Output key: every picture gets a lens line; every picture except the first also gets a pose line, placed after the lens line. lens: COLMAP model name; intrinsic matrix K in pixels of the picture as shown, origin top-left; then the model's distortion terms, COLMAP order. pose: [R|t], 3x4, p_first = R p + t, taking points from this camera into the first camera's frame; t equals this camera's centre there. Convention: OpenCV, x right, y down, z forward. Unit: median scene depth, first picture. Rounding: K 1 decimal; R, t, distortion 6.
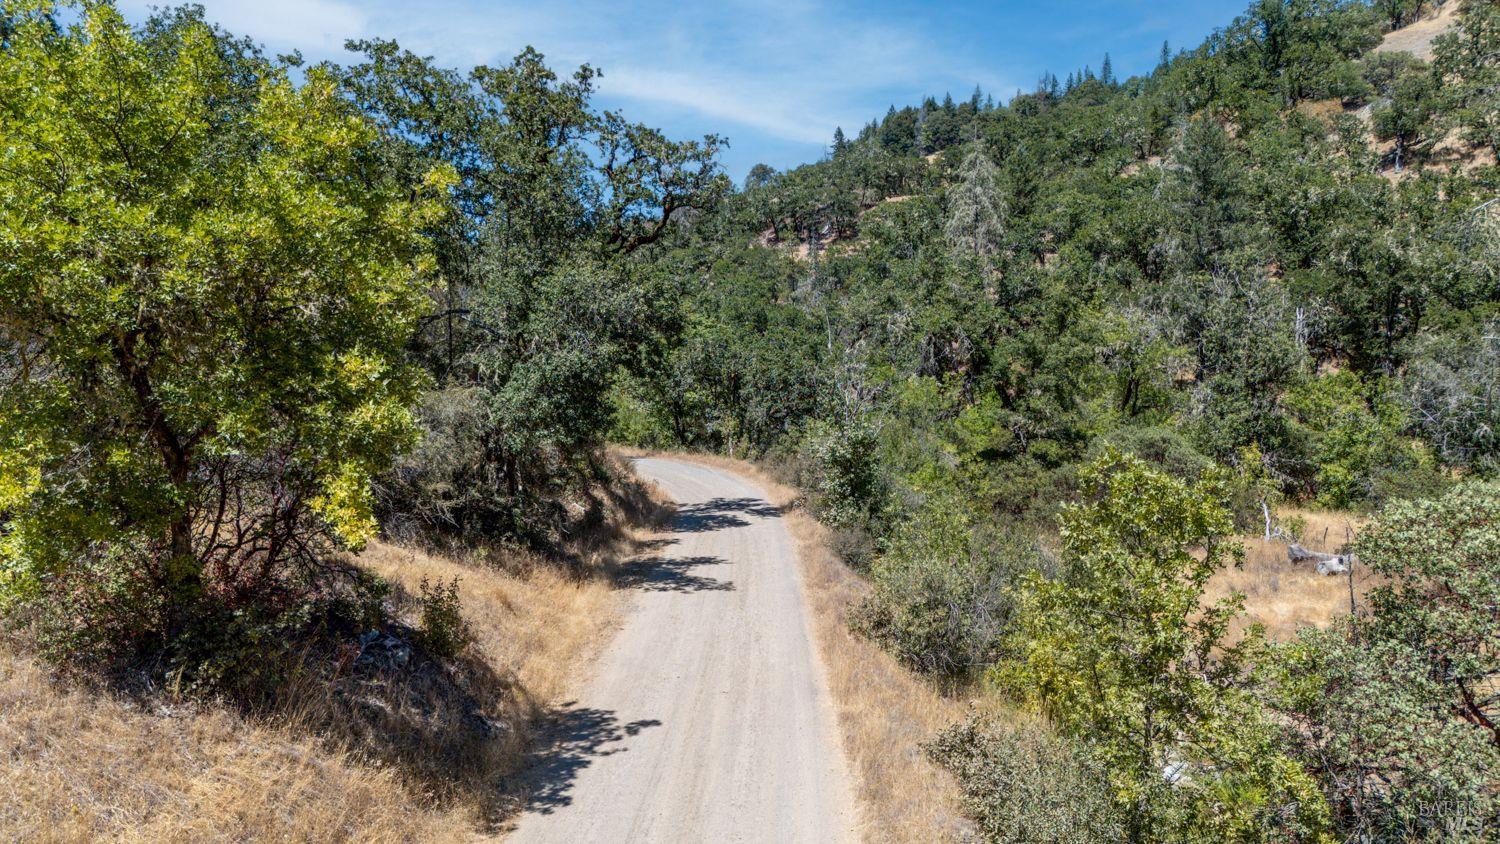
lens RADIAL K [[1094.9, 0, 751.3], [0, 1094.9, 418.4], [0, 0, 1]] dist [0.015888, 0.005429]
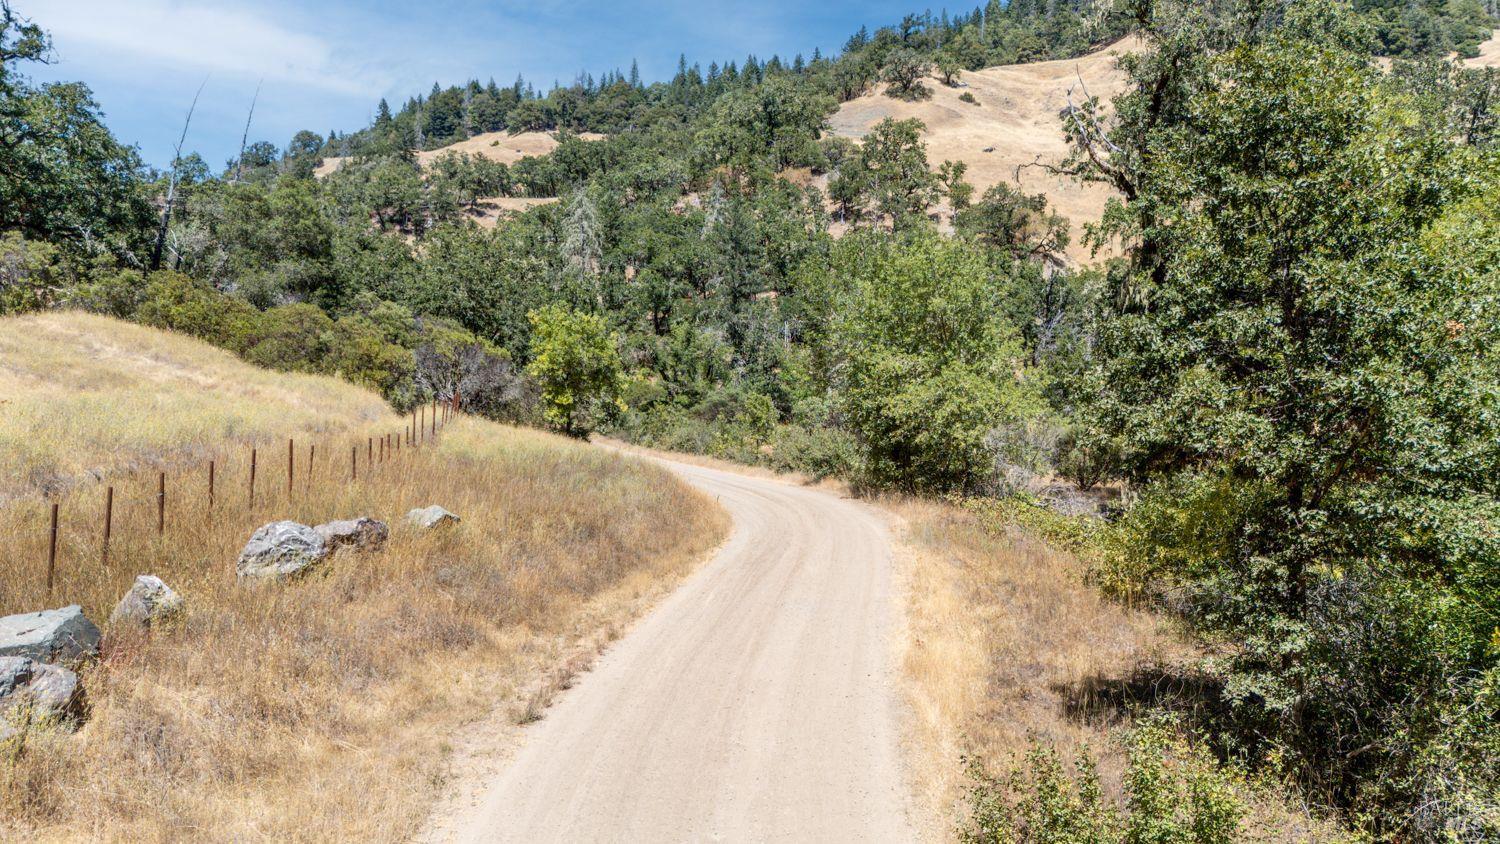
lens RADIAL K [[1094.9, 0, 752.5], [0, 1094.9, 418.3], [0, 0, 1]] dist [0.015888, 0.005429]
pose [[0.909012, -0.016845, 0.416430, -0.161319], [0.003710, 0.999470, 0.032331, -0.001256], [-0.416755, -0.027845, 0.908593, -0.327292]]
